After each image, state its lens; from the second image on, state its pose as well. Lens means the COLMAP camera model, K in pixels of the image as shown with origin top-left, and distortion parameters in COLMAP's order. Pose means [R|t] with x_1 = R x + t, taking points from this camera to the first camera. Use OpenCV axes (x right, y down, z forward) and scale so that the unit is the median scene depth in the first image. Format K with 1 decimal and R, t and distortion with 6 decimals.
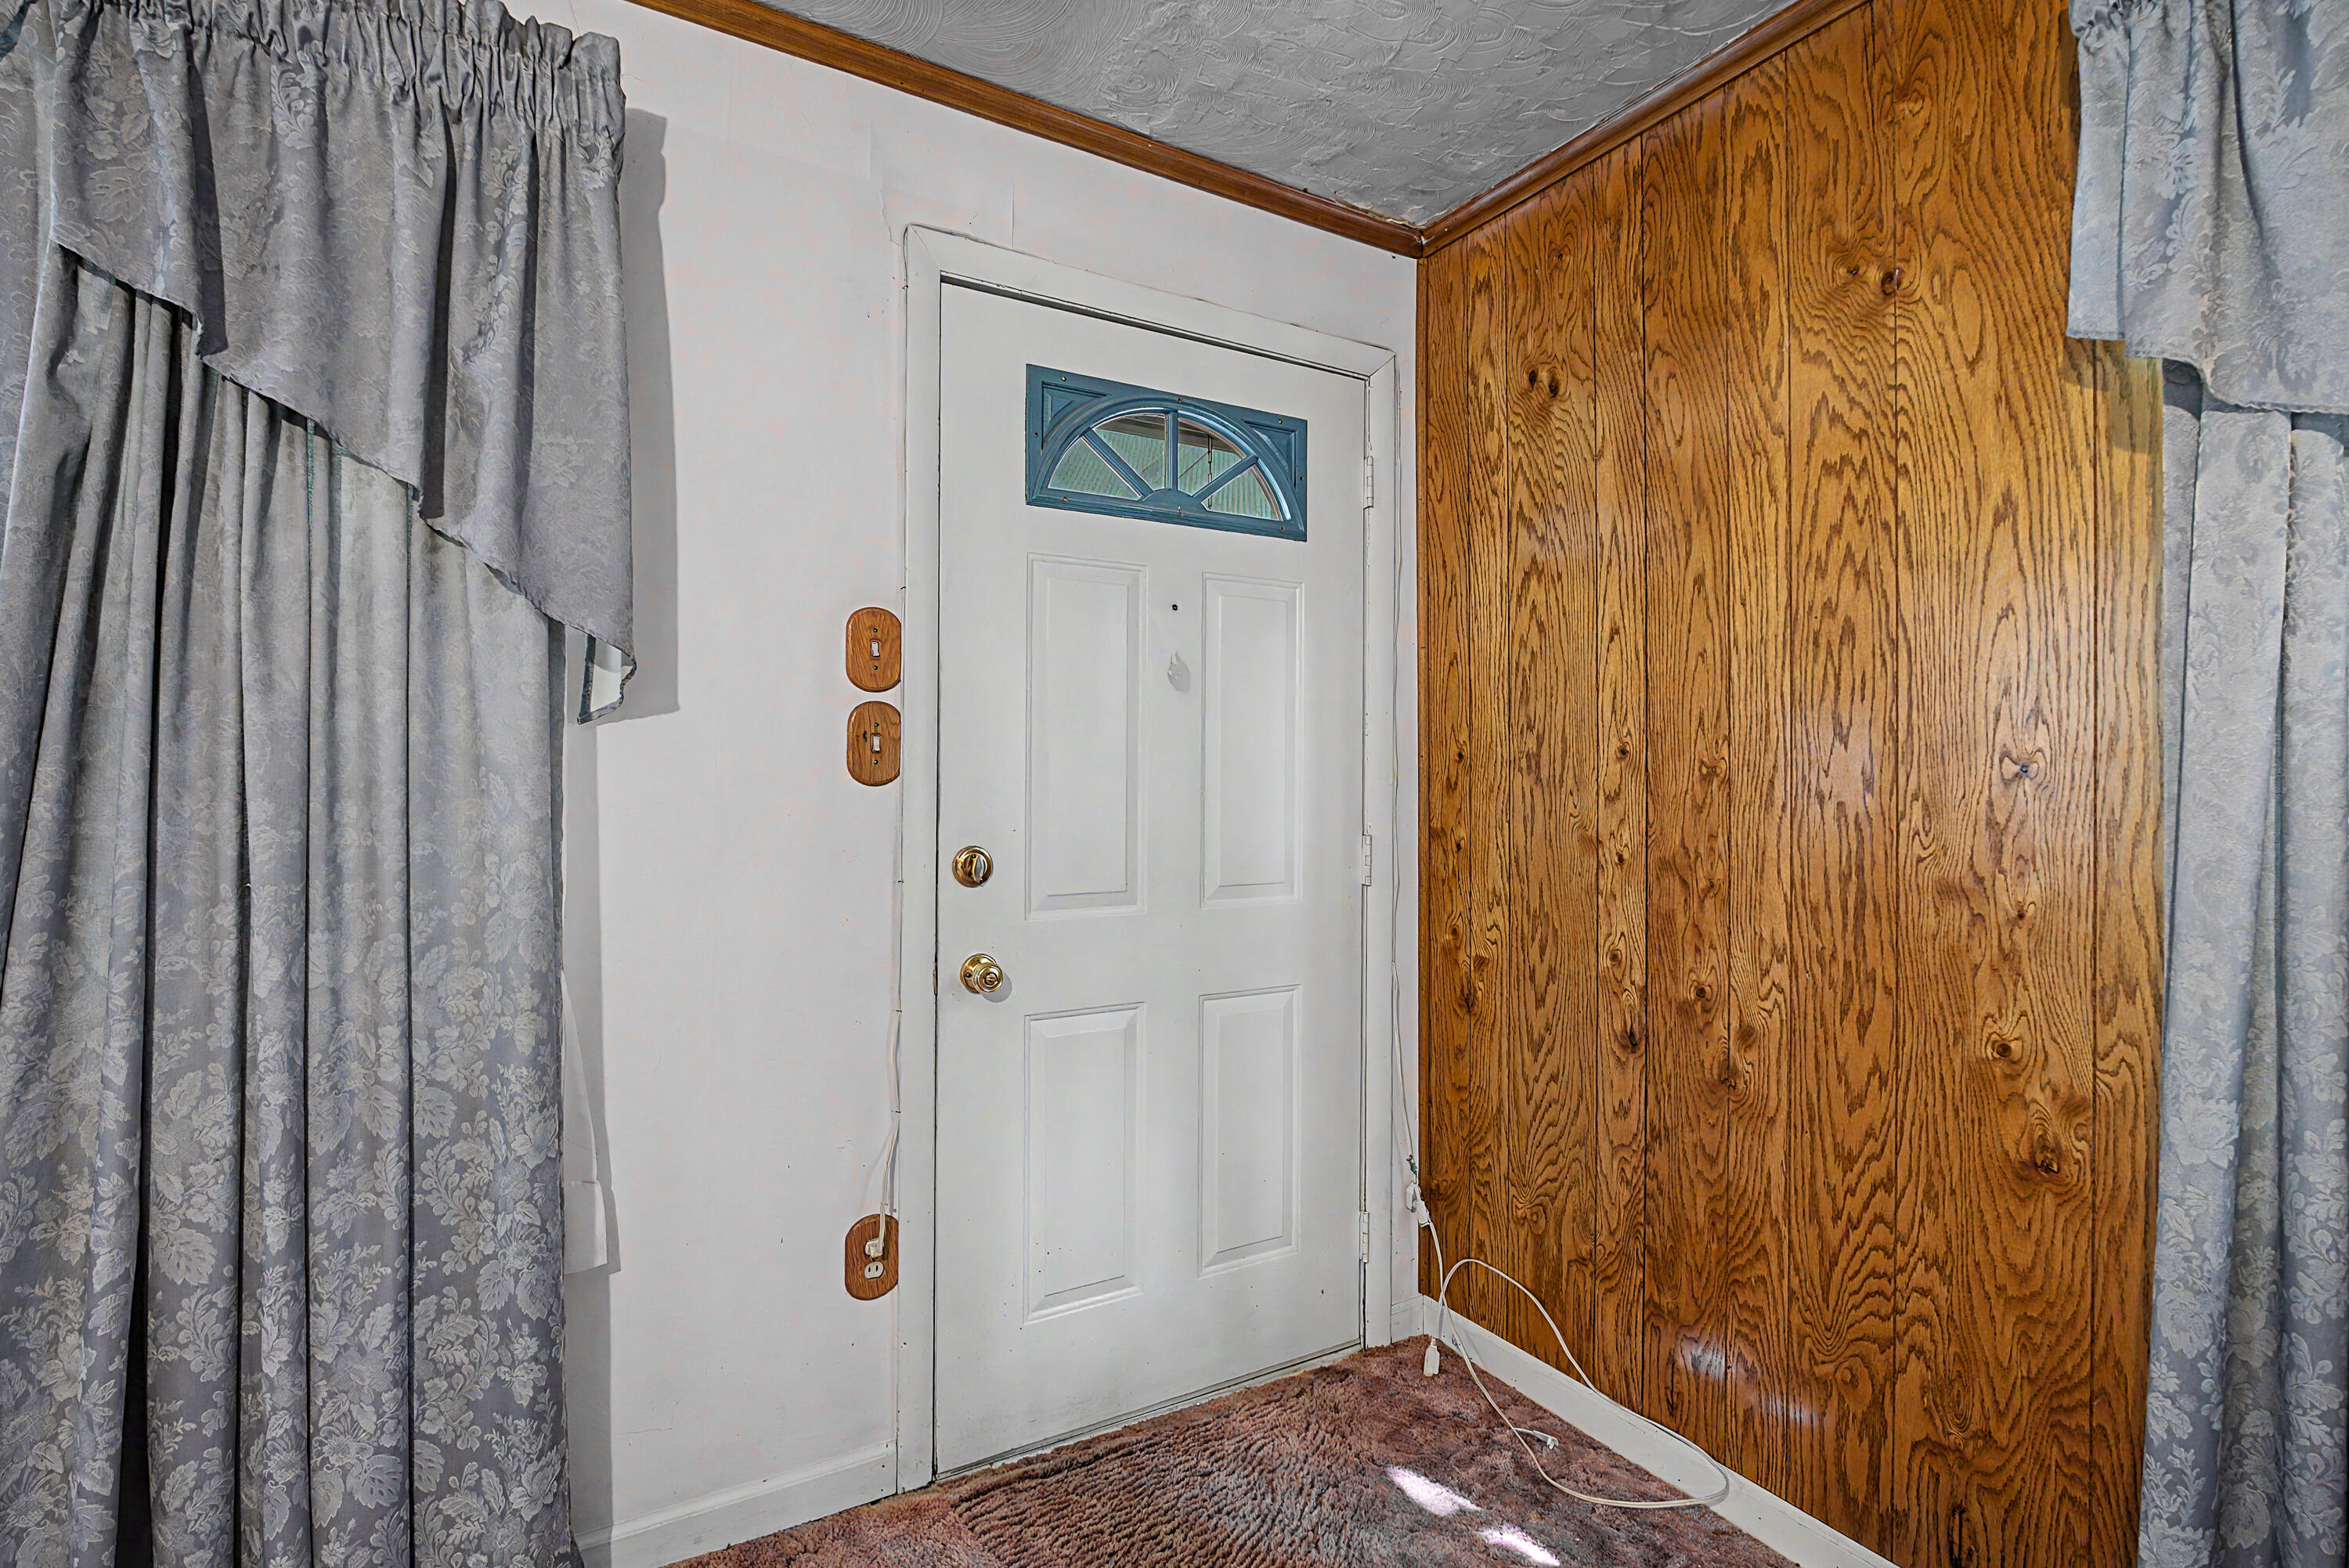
lens RADIAL K [[1069.6, 0, 1179.8], [0, 1069.6, 765.9], [0, 0, 1]] dist [-0.017042, 0.004056]
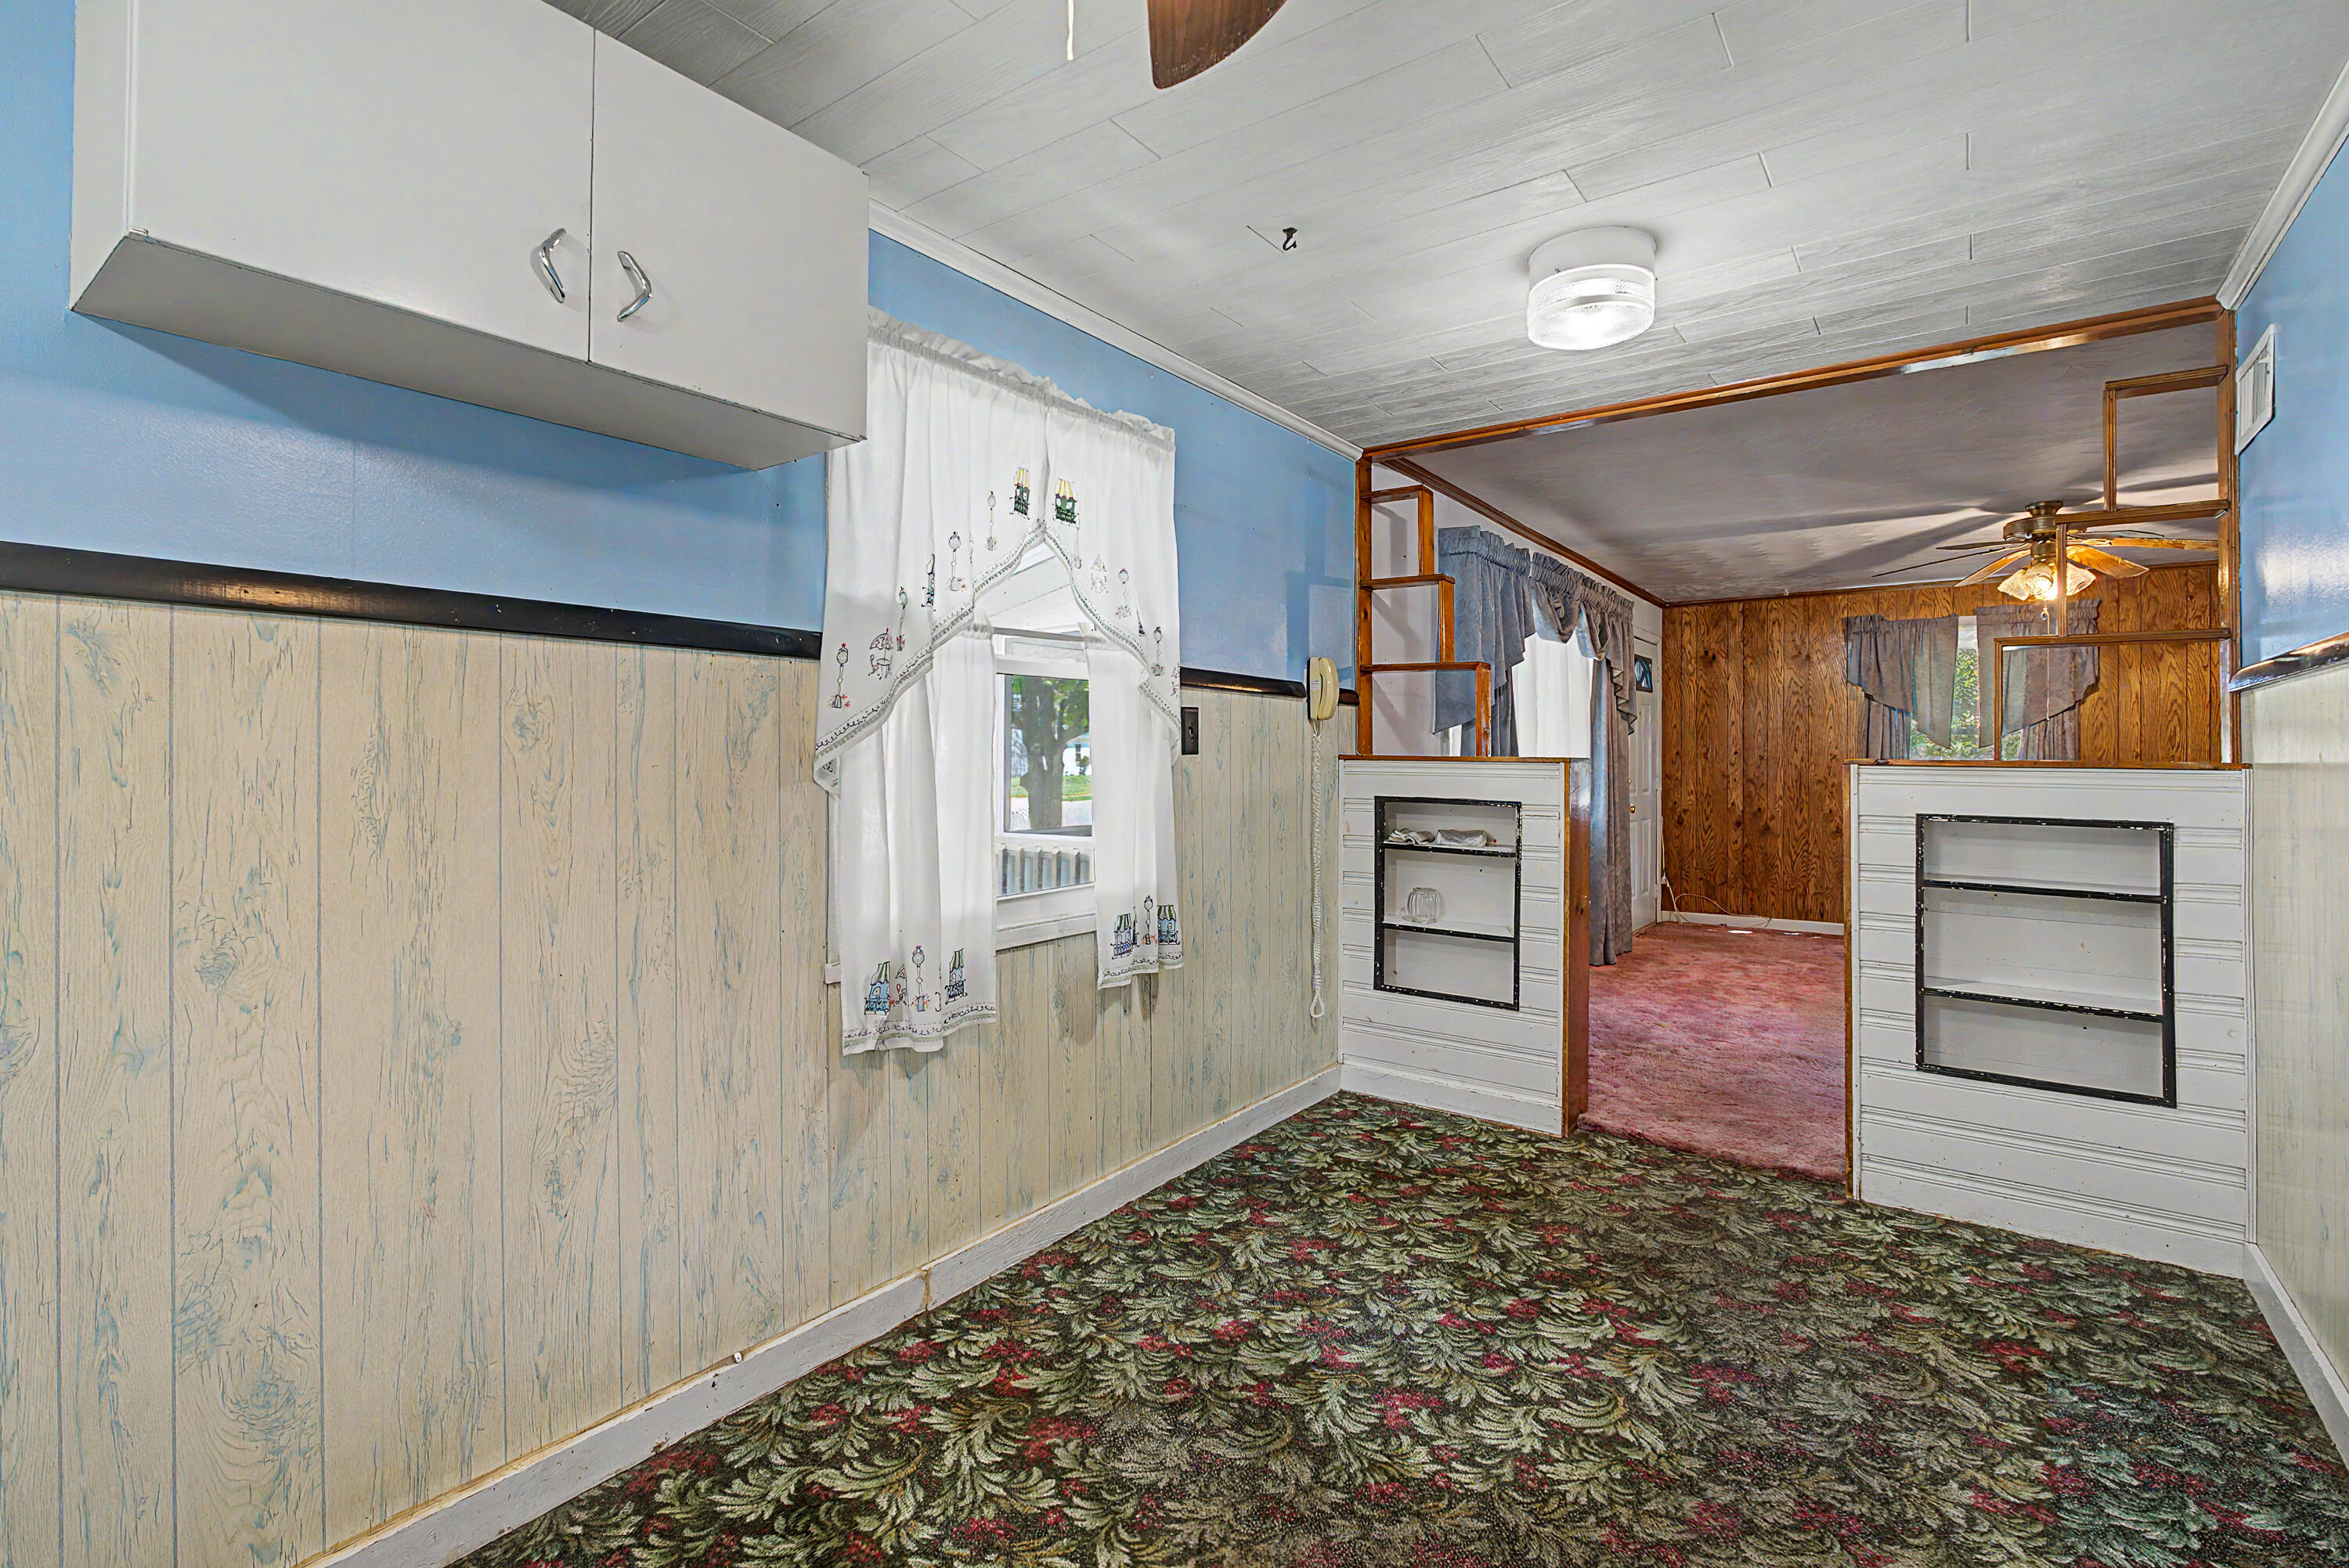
lens RADIAL K [[1069.6, 0, 1173.4], [0, 1069.6, 743.1], [0, 0, 1]] dist [-0.017042, 0.004056]
pose [[0.920041, 0.007023, 0.391758, -3.618909], [-0.003853, 0.999953, -0.008877, -0.006741], [-0.391802, 0.006658, 0.920025, -2.172904]]
